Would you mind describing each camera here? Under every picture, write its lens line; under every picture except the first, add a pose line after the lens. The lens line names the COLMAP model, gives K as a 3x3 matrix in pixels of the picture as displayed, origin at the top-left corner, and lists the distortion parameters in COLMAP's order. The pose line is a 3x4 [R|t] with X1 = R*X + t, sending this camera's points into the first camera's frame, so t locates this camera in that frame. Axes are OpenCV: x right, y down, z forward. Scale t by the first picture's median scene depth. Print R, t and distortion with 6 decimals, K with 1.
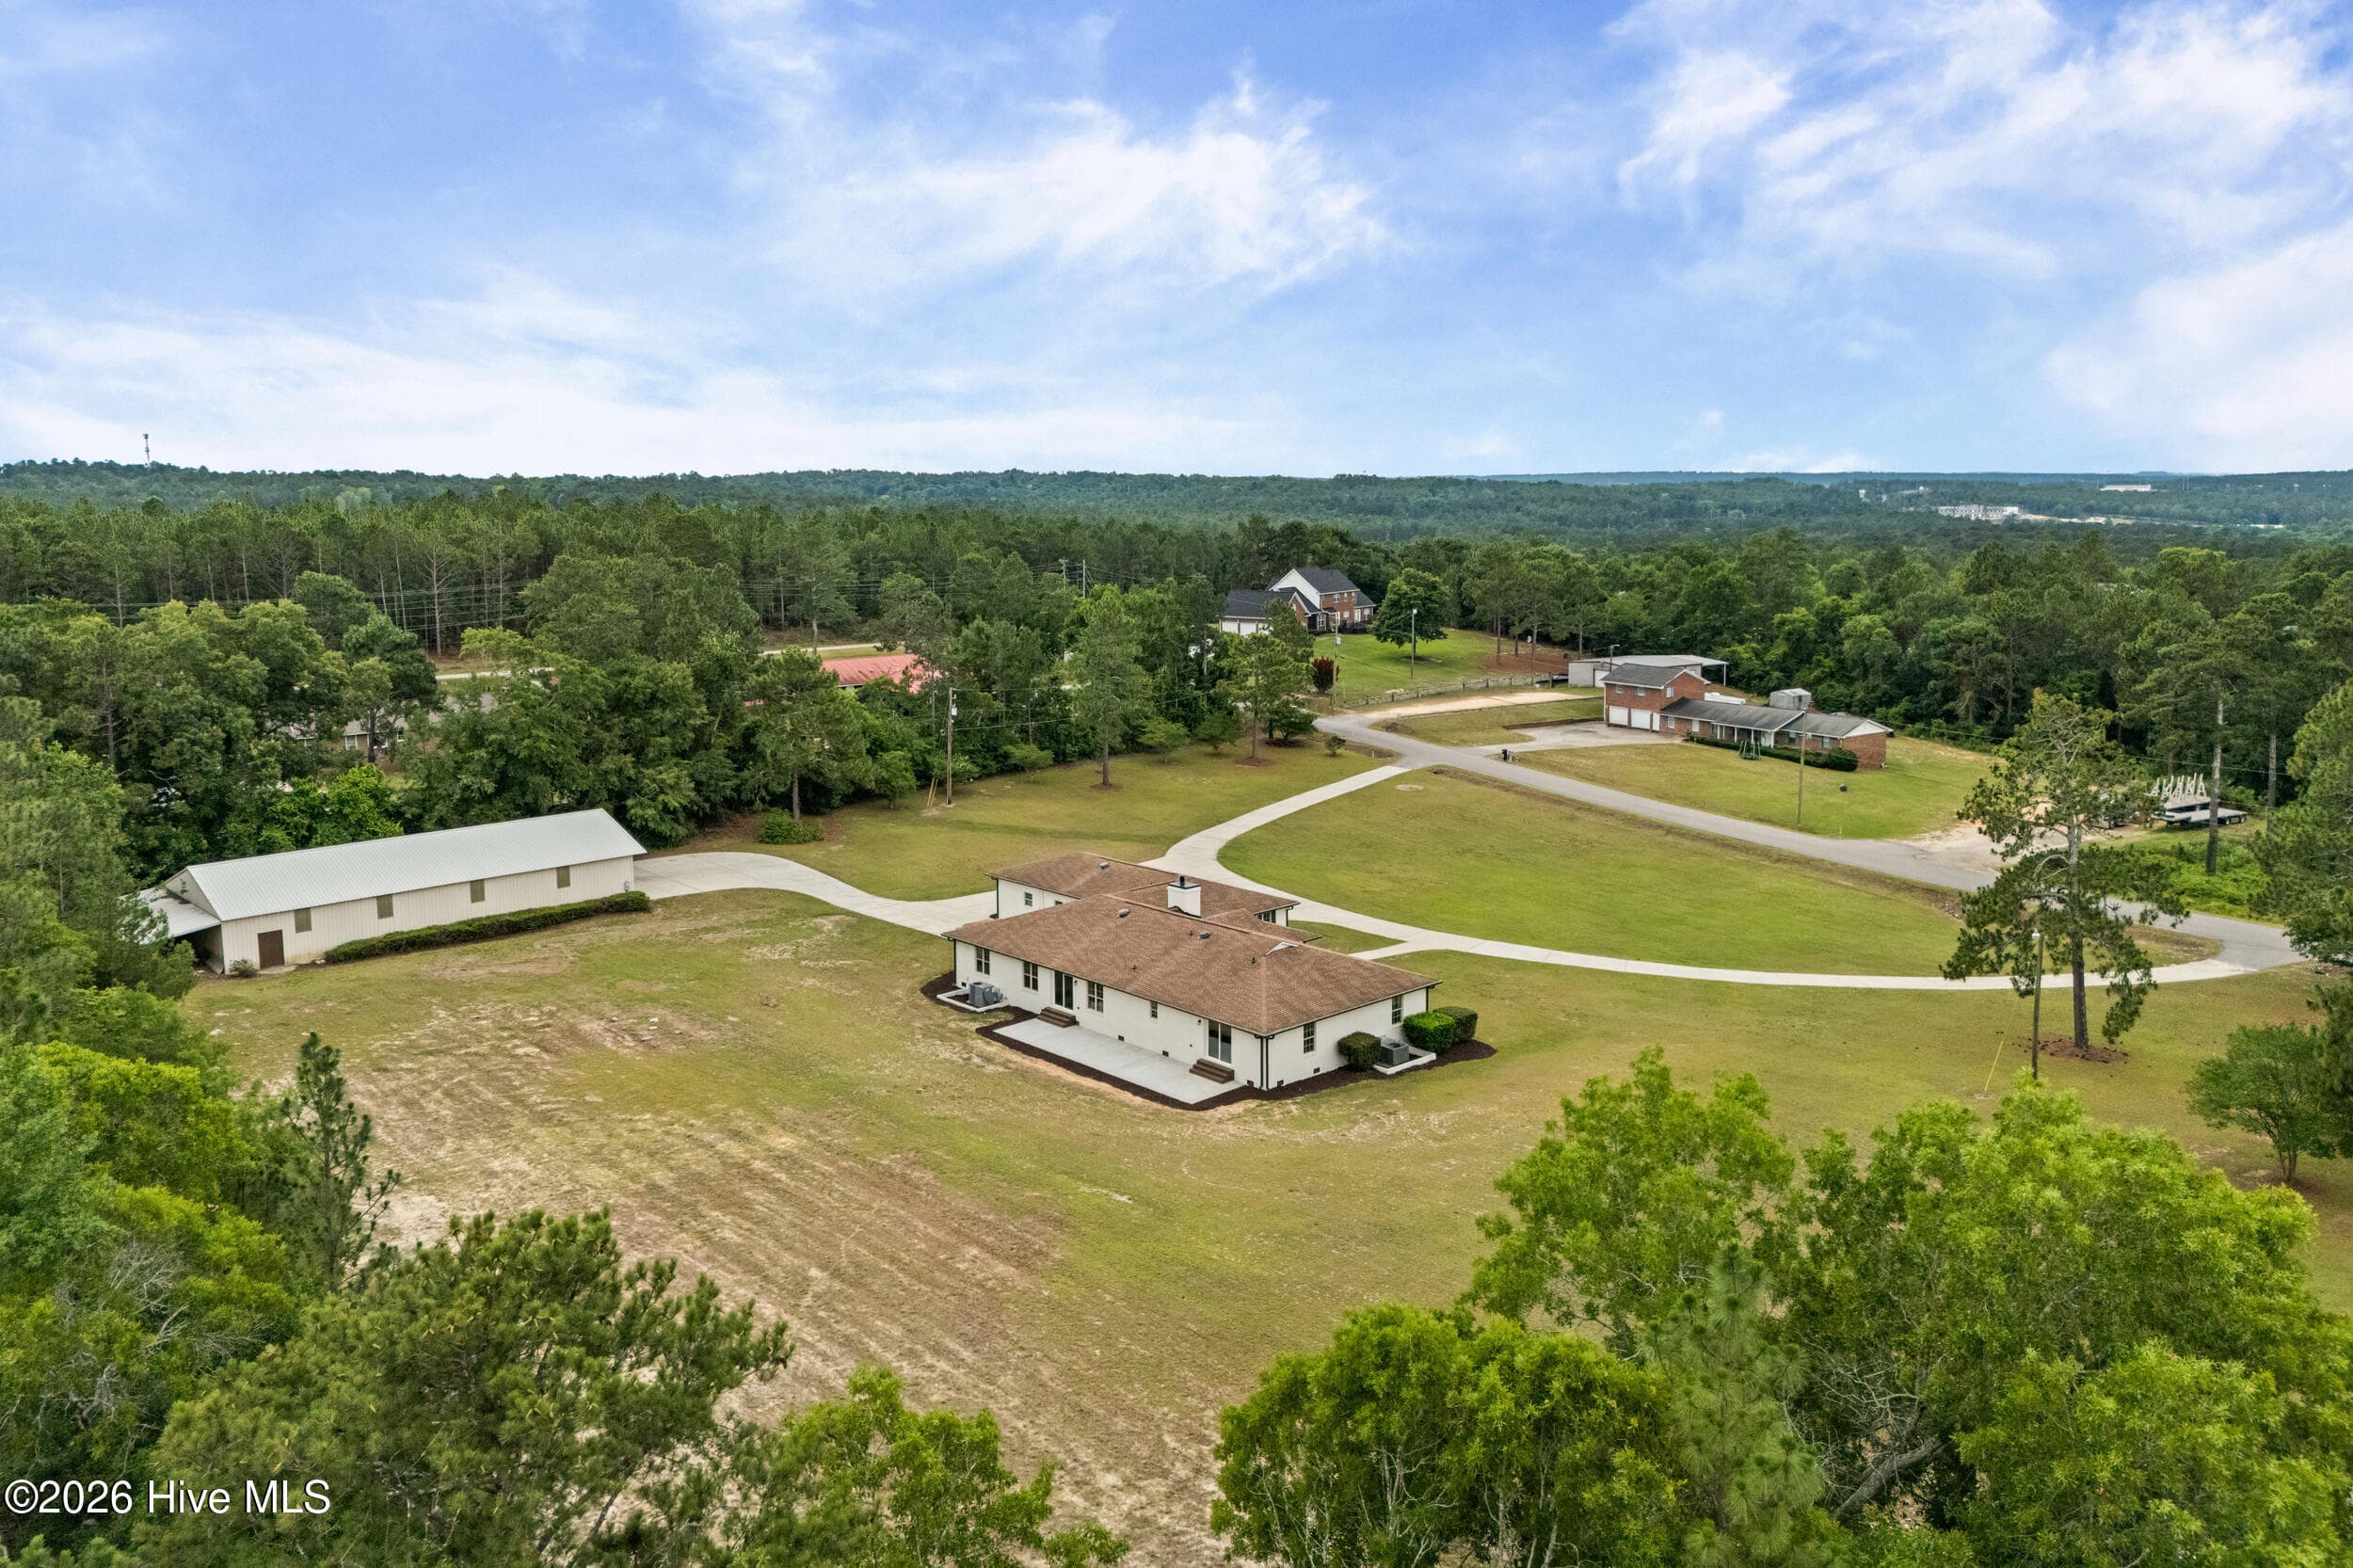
lens RADIAL K [[1738.4, 0, 1187.0], [0, 1738.4, 665.9], [0, 0, 1]] dist [0.075605, -0.088013]
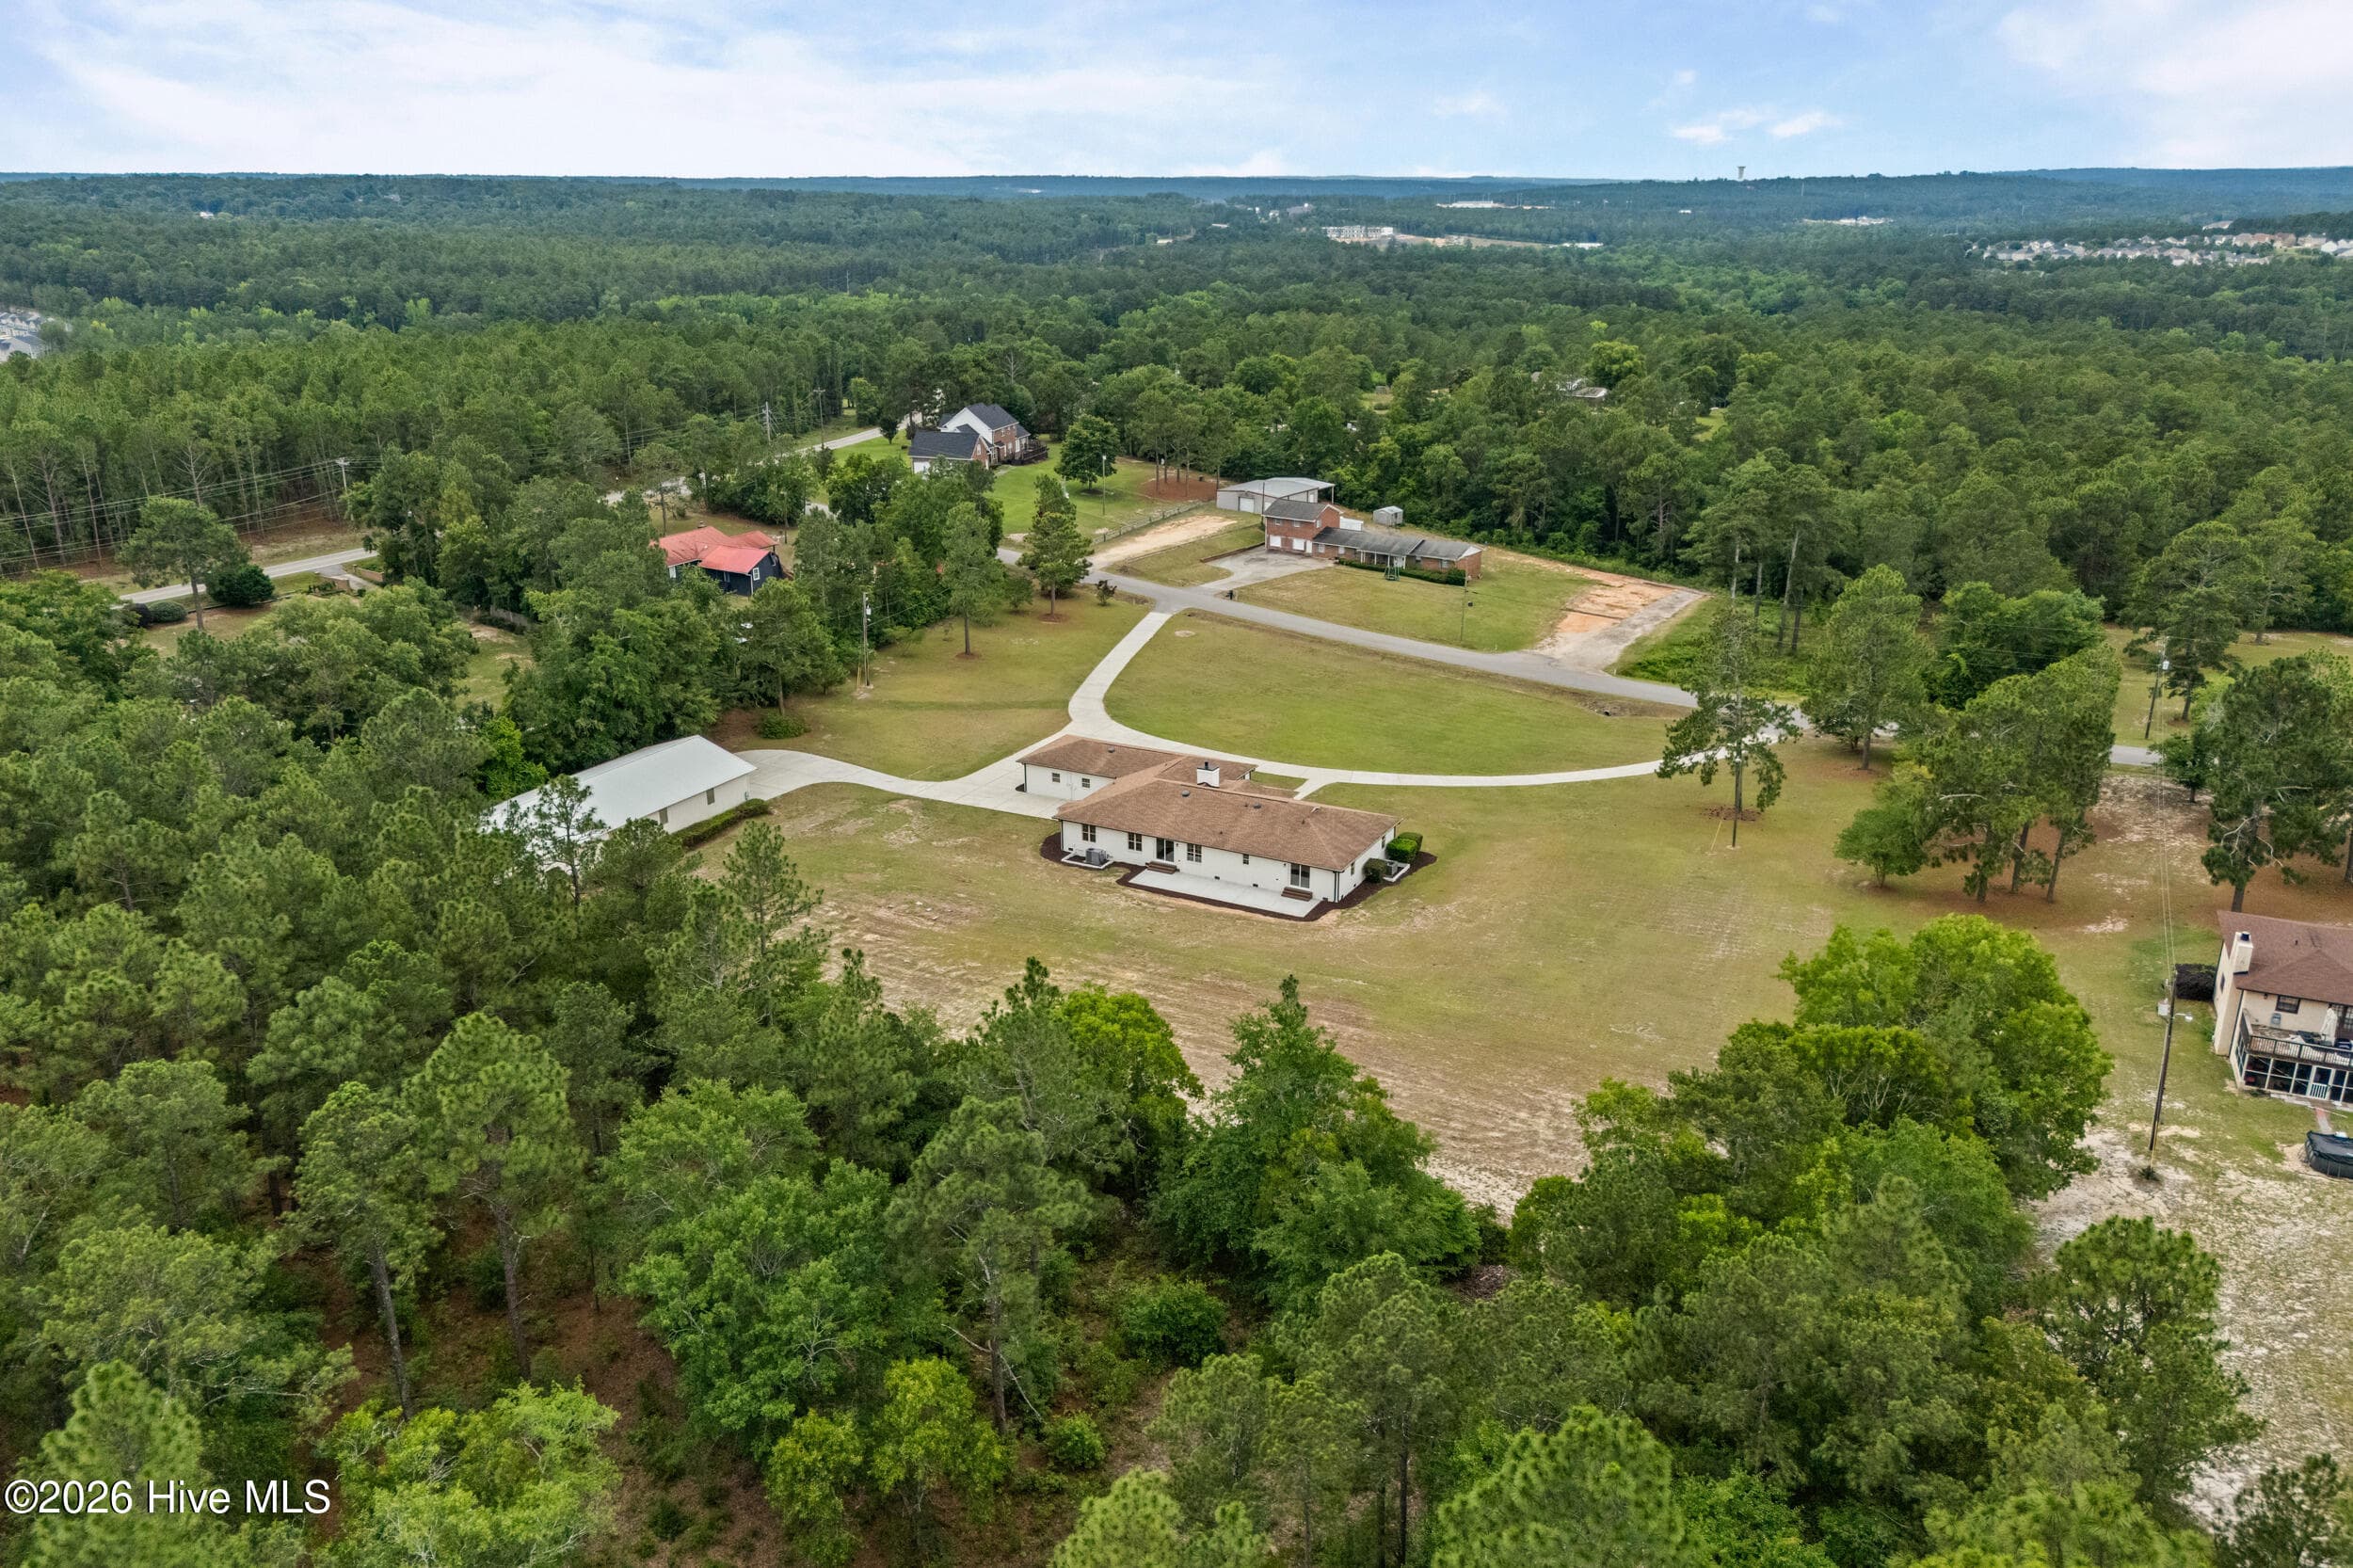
lens RADIAL K [[1697.2, 0, 1183.3], [0, 1697.2, 790.9], [0, 0, 1]] dist [0.082241, -0.076756]
pose [[0.944458, -0.106841, 0.310779, -0.300483], [0.031506, 0.970758, 0.237986, -0.126117], [-0.327118, -0.214976, 0.920206, -0.205482]]
